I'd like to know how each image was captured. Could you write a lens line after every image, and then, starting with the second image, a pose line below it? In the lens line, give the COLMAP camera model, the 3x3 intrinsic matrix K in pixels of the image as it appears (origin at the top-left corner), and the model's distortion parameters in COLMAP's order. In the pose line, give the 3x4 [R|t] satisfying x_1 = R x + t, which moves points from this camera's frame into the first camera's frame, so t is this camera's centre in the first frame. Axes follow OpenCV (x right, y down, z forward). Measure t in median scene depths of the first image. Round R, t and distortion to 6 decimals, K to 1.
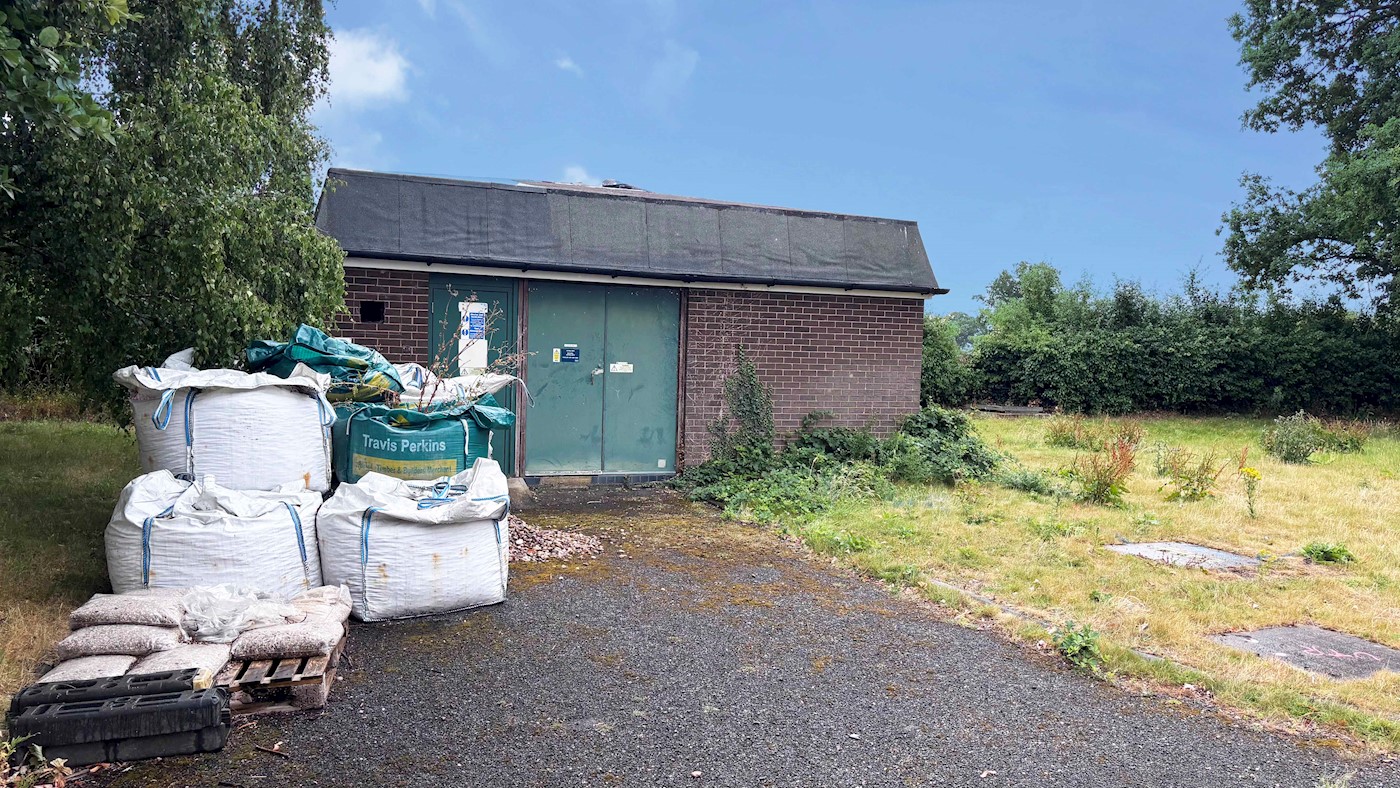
lens RADIAL K [[1082.6, 0, 700.9], [0, 1082.6, 385.5], [0, 0, 1]] dist [0.076422, -0.042332]
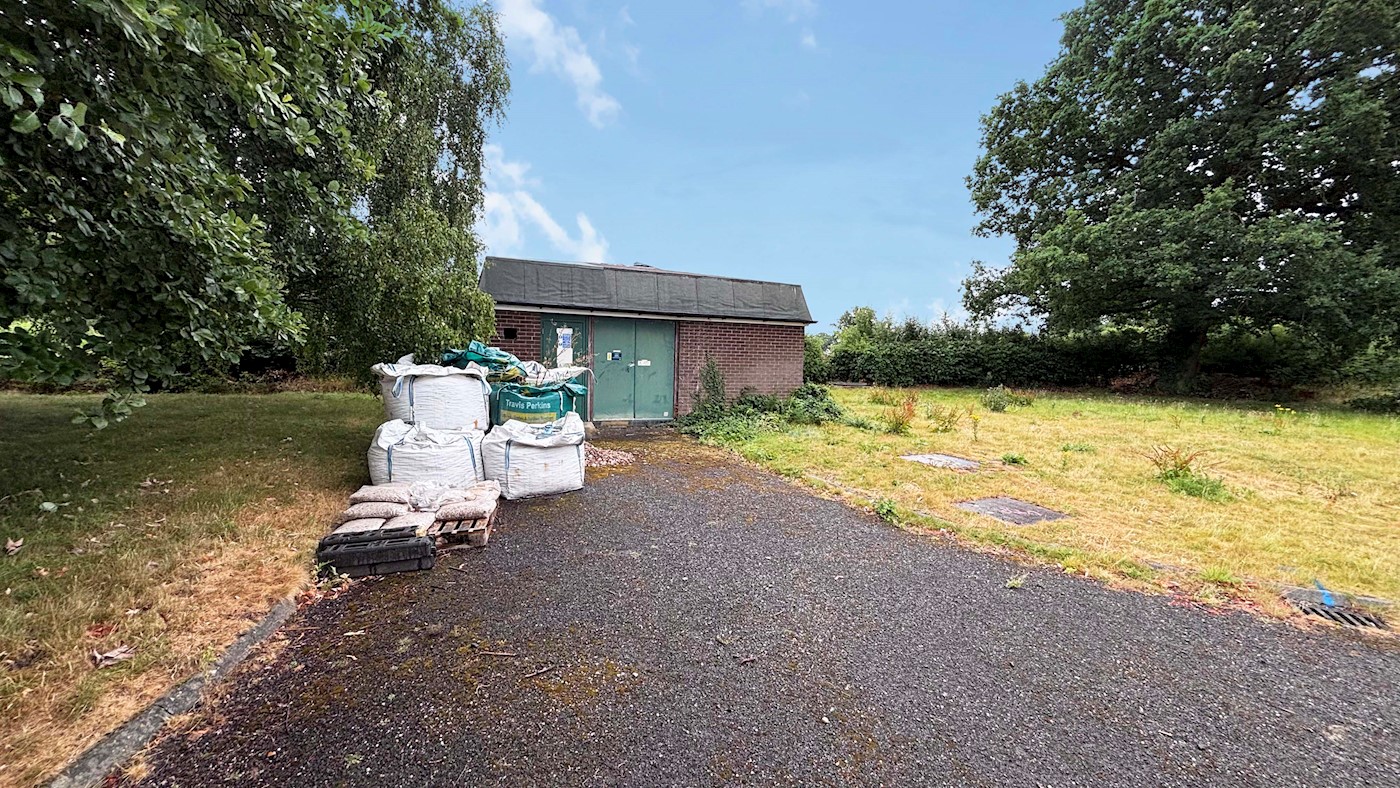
lens RADIAL K [[545.4, 0, 697.0], [0, 545.4, 397.2], [0, 0, 1]] dist [-0.003809, 0.000626]
pose [[0.999857, -0.004690, 0.016244, 0.002436], [0.003910, 0.998853, 0.047721, -0.002559], [-0.016449, -0.047651, 0.998729, 0.062211]]
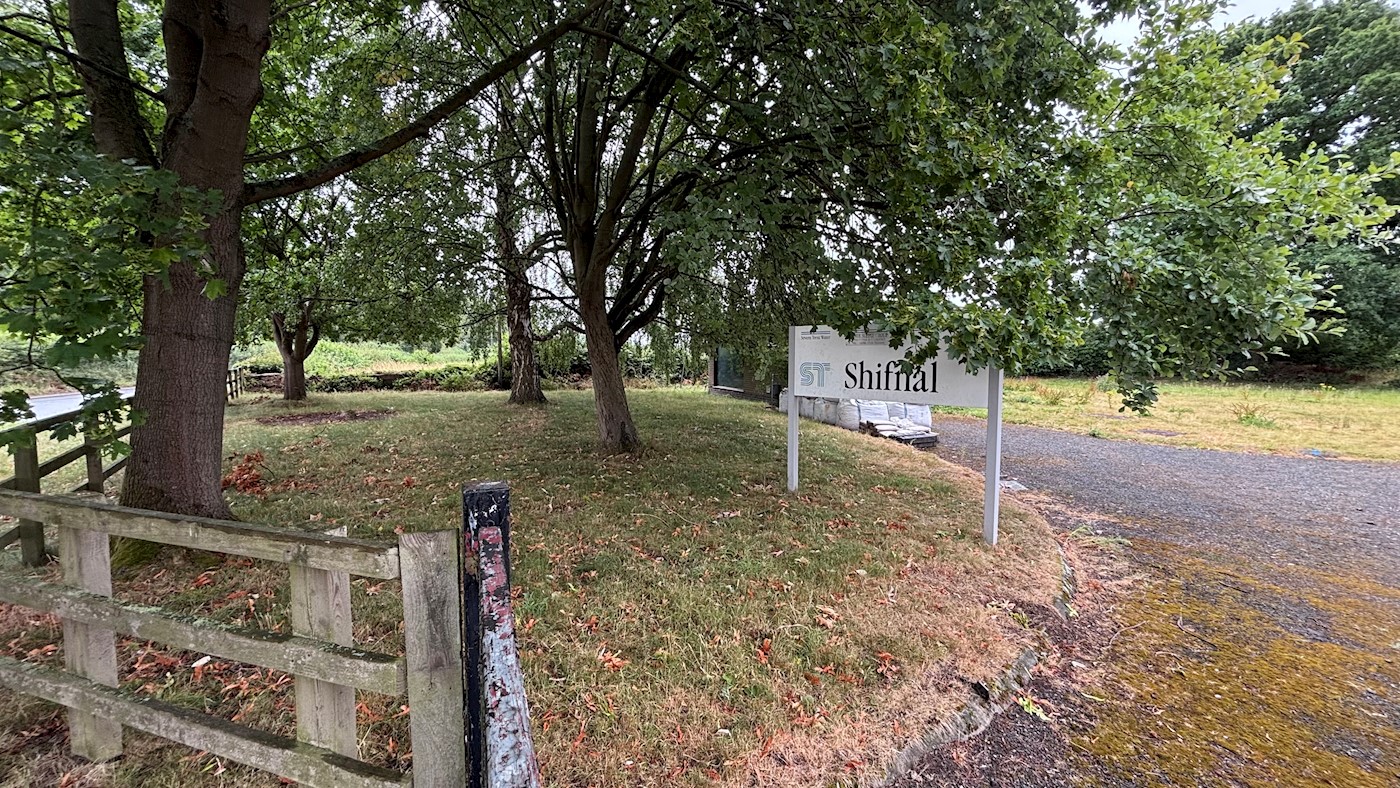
lens RADIAL K [[545.4, 0, 707.8], [0, 545.4, 393.0], [0, 0, 1]] dist [-0.003809, 0.000626]
pose [[0.999115, -0.020391, -0.036792, -0.721375], [0.021912, 0.998901, 0.041432, -0.005341], [0.035907, -0.042201, 0.998464, -0.714540]]
